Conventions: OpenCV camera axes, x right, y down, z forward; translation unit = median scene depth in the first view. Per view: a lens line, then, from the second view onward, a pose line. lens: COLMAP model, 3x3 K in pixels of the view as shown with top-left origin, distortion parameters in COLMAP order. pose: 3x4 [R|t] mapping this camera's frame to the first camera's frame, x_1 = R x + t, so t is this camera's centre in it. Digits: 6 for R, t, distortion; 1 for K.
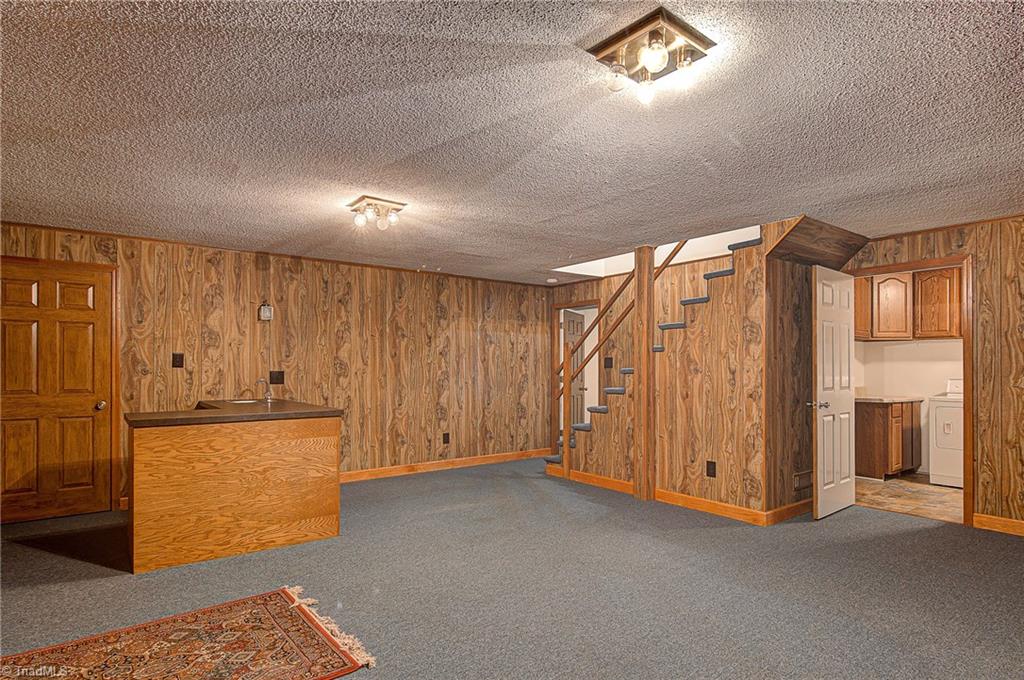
lens RADIAL K [[553.2, 0, 502.7], [0, 553.2, 363.4], [0, 0, 1]] dist [0.003766, 0.000316]
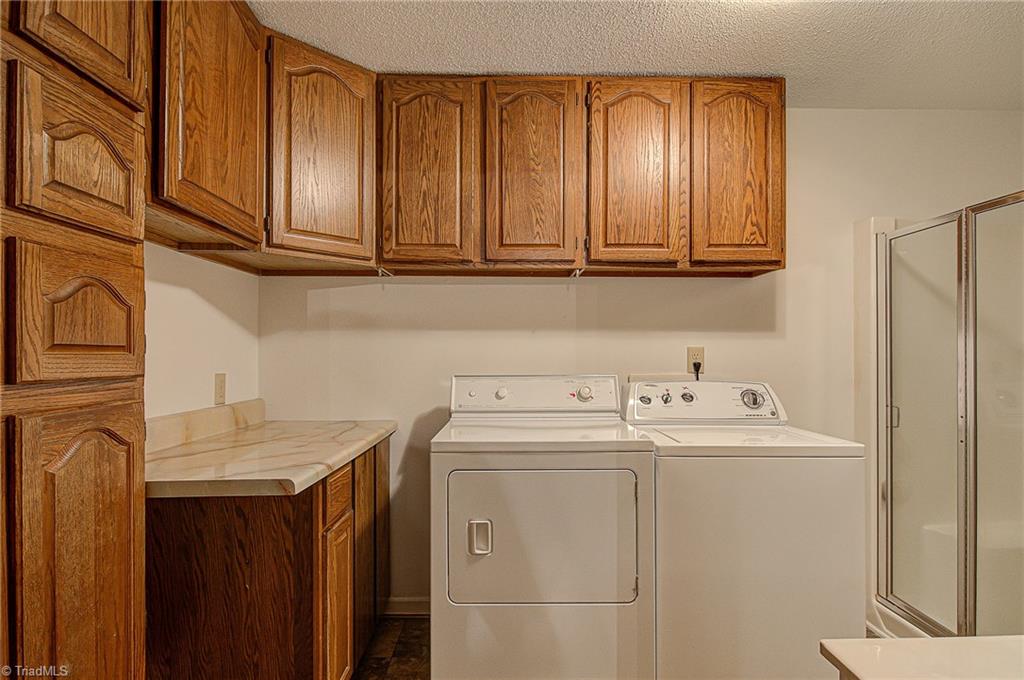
lens RADIAL K [[553.2, 0, 514.4], [0, 553.2, 349.0], [0, 0, 1]] dist [0.003766, 0.000316]
pose [[0.600112, 0.000445, 0.799916, 0.521166], [-0.002806, 0.999995, 0.001549, 0.008813], [-0.799911, -0.003175, 0.600110, 0.733974]]
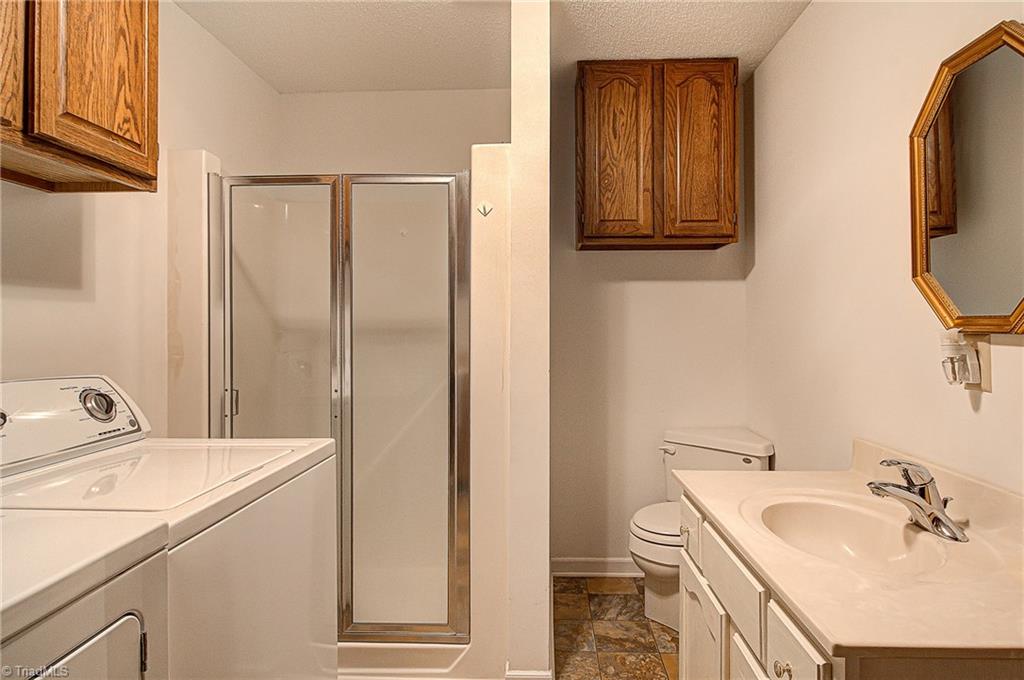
lens RADIAL K [[585.5, 0, 520.9], [0, 585.5, 316.1], [0, 0, 1]] dist [0.000156, 0.000089]
pose [[-0.770480, 0.005548, 0.637440, 0.661872], [-0.006125, 0.999852, -0.016105, 0.011339], [-0.637435, -0.016313, -0.770331, 0.924488]]
